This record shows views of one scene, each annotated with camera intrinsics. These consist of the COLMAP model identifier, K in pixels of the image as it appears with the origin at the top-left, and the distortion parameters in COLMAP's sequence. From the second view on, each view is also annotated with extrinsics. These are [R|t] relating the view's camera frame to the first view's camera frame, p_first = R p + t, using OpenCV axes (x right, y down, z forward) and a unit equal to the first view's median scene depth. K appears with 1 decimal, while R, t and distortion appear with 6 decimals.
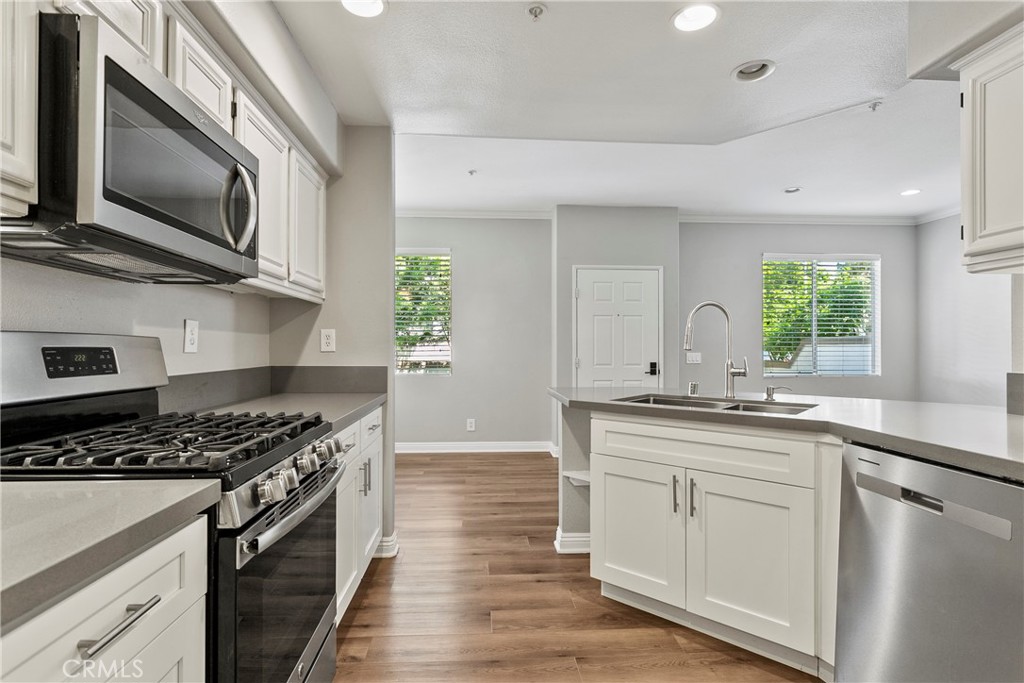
lens RADIAL K [[509.7, 0, 500.4], [0, 509.7, 352.2], [0, 0, 1]] dist [-0.002163, 0.000587]
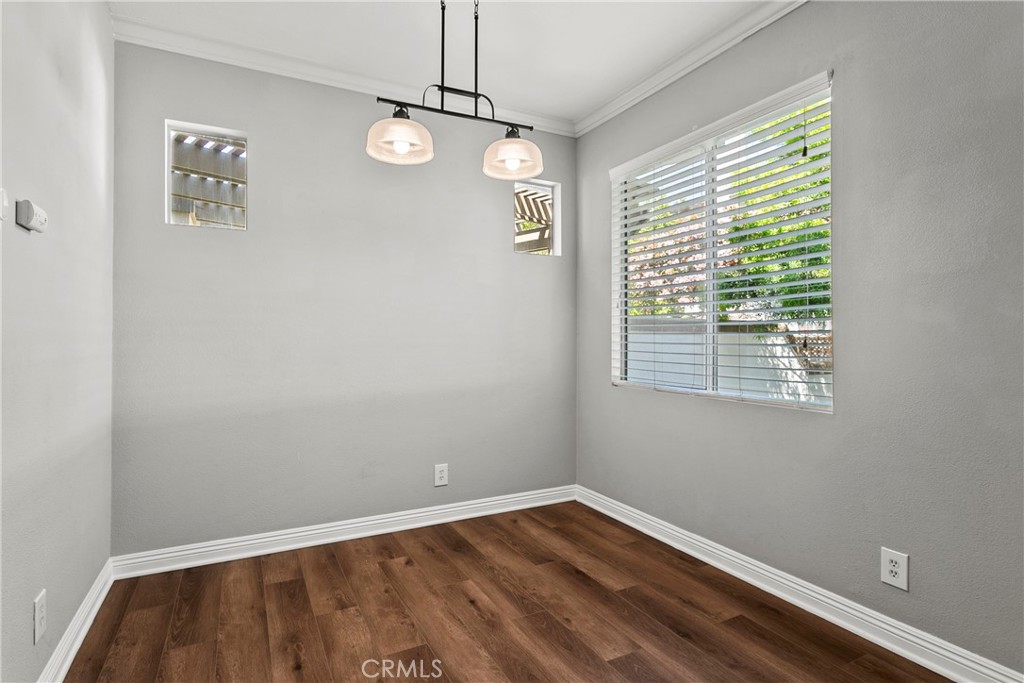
lens RADIAL K [[520.2, 0, 512.0], [0, 520.2, 341.5], [0, 0, 1]] dist [0.000215, 0.000379]
pose [[0.422027, 0.002859, -0.906579, 0.149397], [-0.004642, 0.999989, 0.000993, -0.004193], [0.906571, 0.003790, 0.422036, 0.653330]]
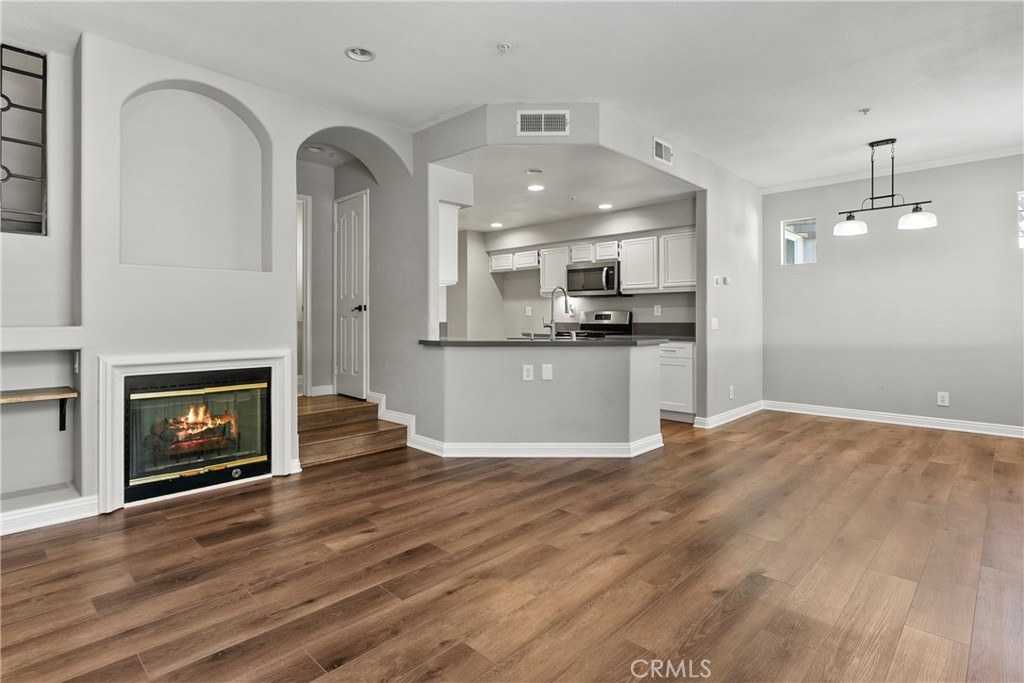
lens RADIAL K [[518.3, 0, 493.2], [0, 518.3, 317.6], [0, 0, 1]] dist [-0.005594, -0.000177]
pose [[-0.744330, 0.000336, -0.667812, 0.806285], [-0.002703, 0.999990, 0.003515, 0.001731], [0.667807, 0.004421, -0.744321, 0.985698]]
